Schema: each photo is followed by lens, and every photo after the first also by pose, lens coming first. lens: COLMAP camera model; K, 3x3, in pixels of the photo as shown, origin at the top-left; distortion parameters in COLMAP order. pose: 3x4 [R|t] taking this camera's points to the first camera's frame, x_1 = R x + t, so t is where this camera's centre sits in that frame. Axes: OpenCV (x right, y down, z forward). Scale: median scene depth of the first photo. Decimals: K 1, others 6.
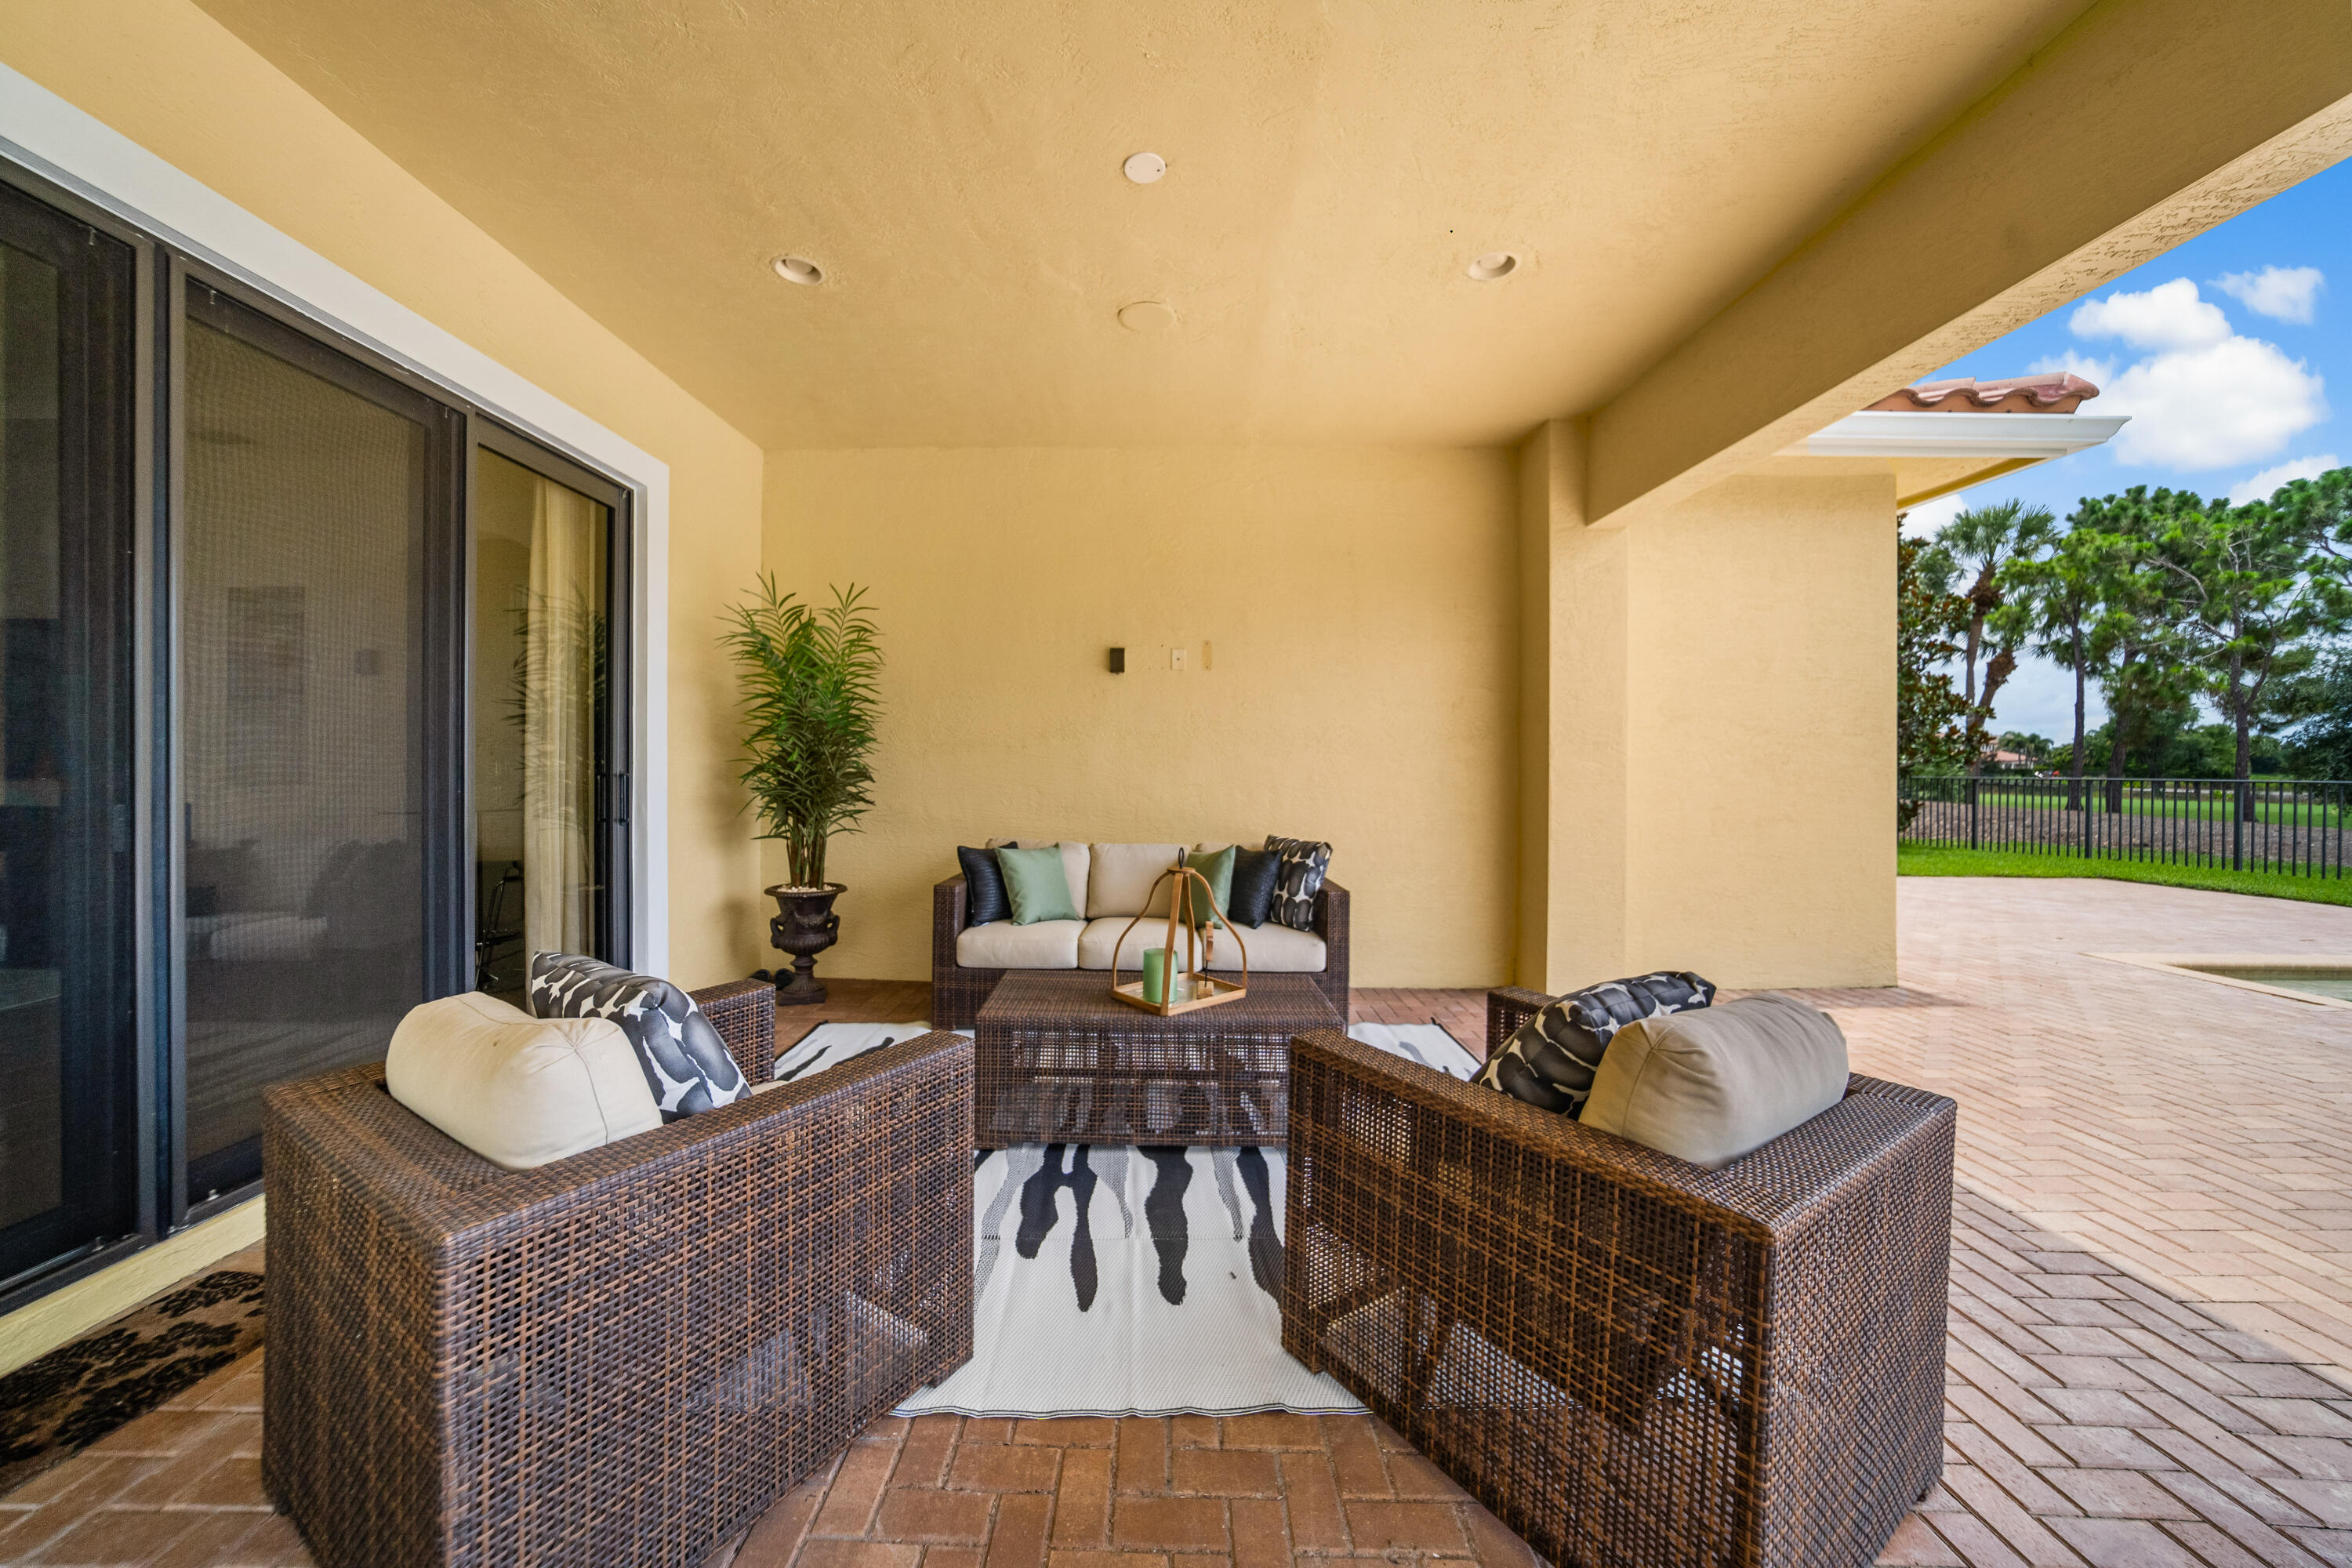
lens RADIAL K [[809.8, 0, 1162.0], [0, 809.8, 770.6], [0, 0, 1]] dist [-0.024725, 0.007160]
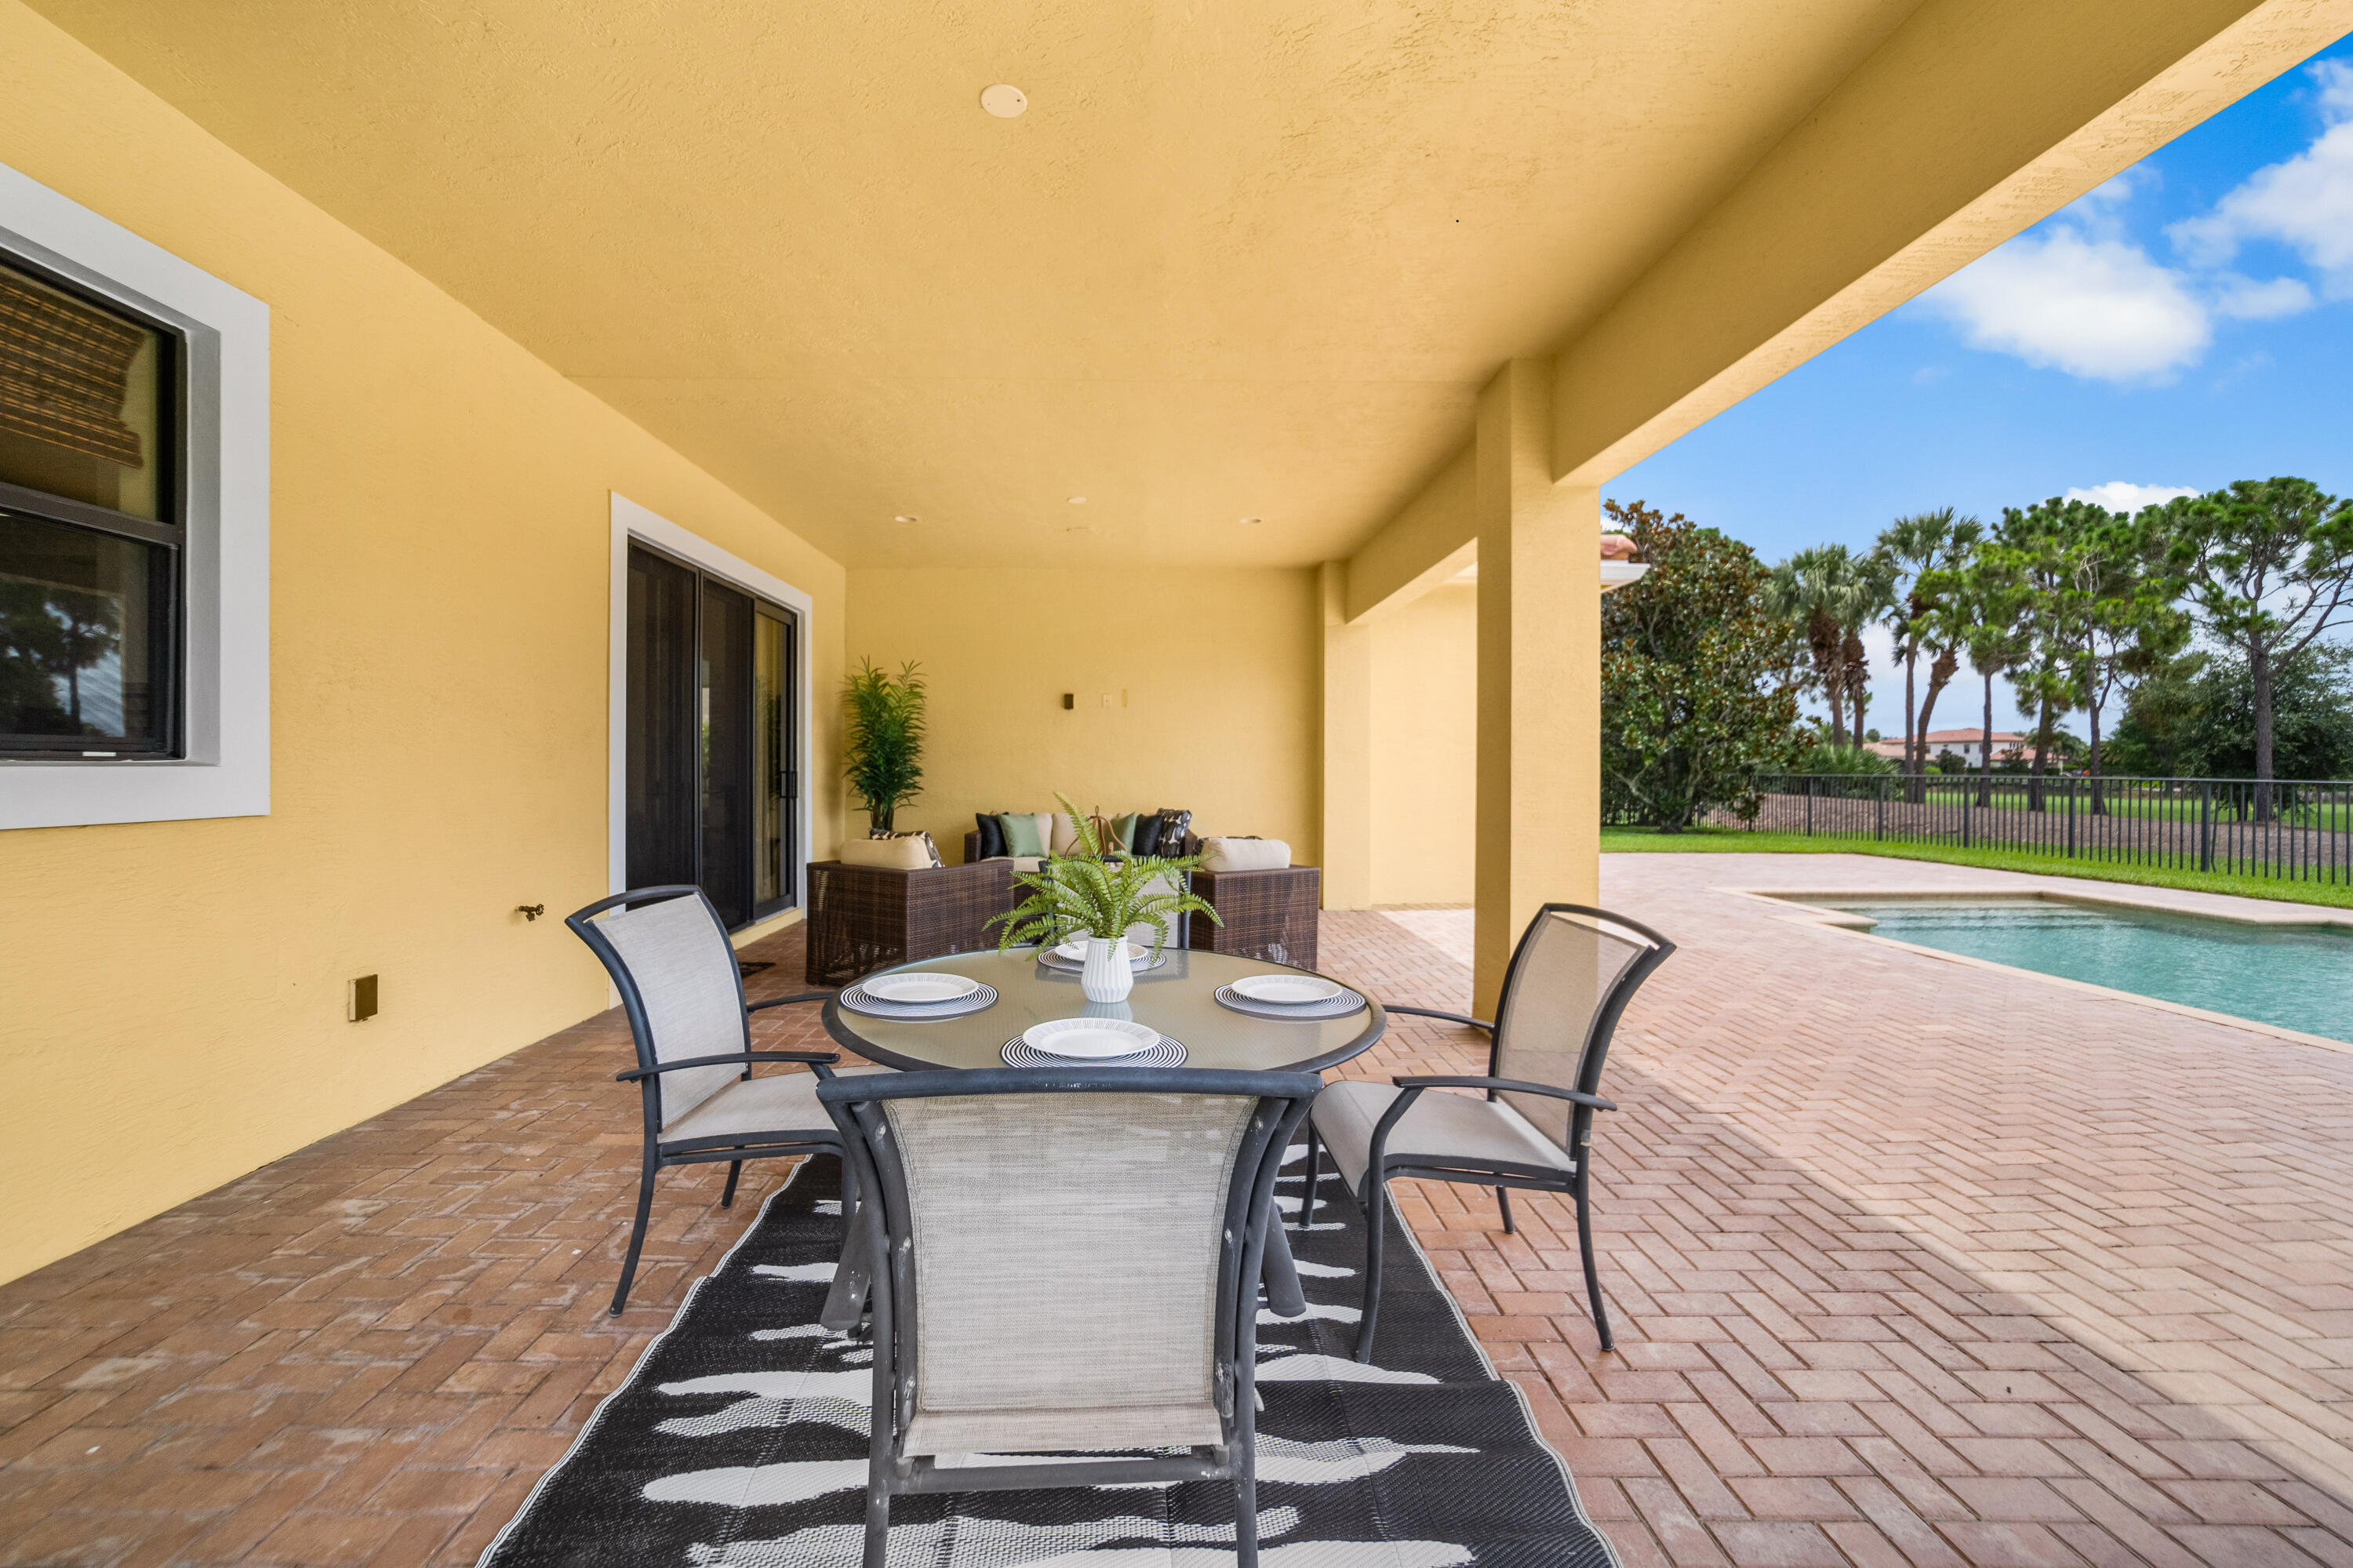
lens RADIAL K [[900.8, 0, 1169.3], [0, 900.8, 777.4], [0, 0, 1]] dist [-0.021638, 0.008194]
pose [[0.999091, -0.002937, 0.042519, 0.073950], [0.002689, 0.999979, 0.005907, 0.005503], [-0.042535, -0.005787, 0.999078, -0.878205]]
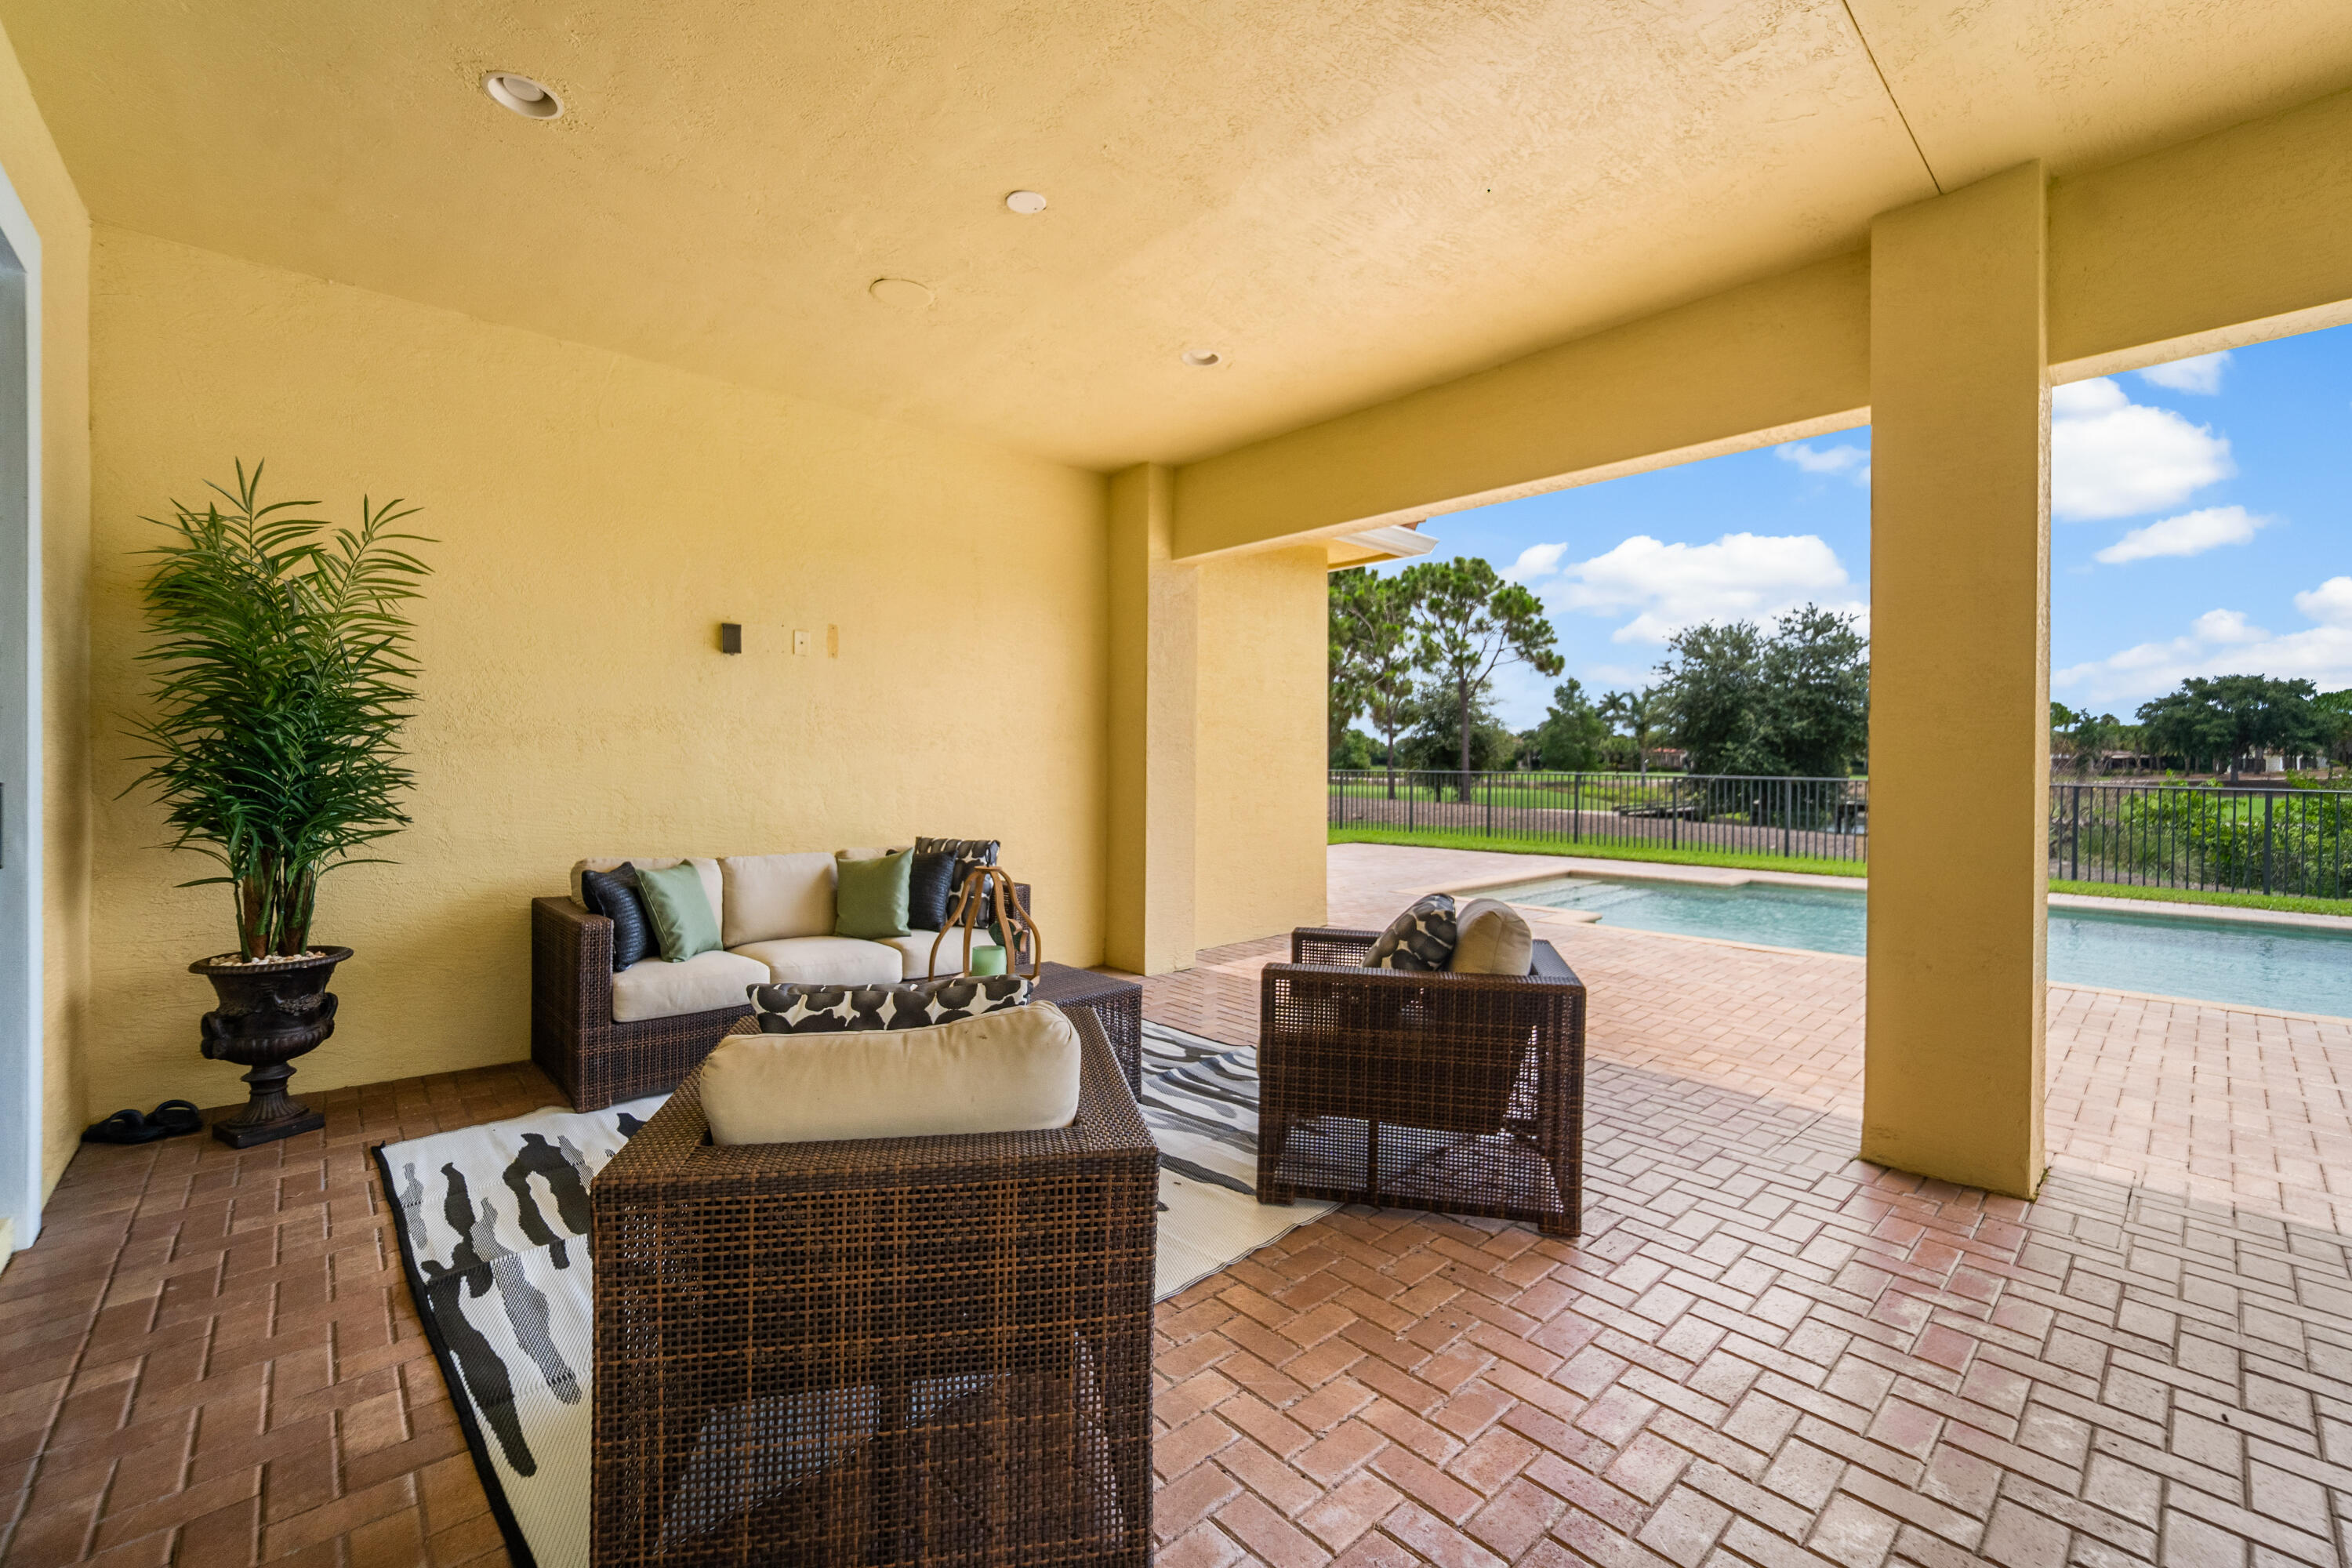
lens RADIAL K [[951.7, 0, 1170.3], [0, 951.7, 760.6], [0, 0, 1]] dist [-0.001587, -0.000061]
pose [[0.741721, 0.001070, 0.670708, -0.411263], [0.000768, 0.999997, -0.002445, -0.007870], [-0.670708, 0.002329, 0.741718, -0.036249]]
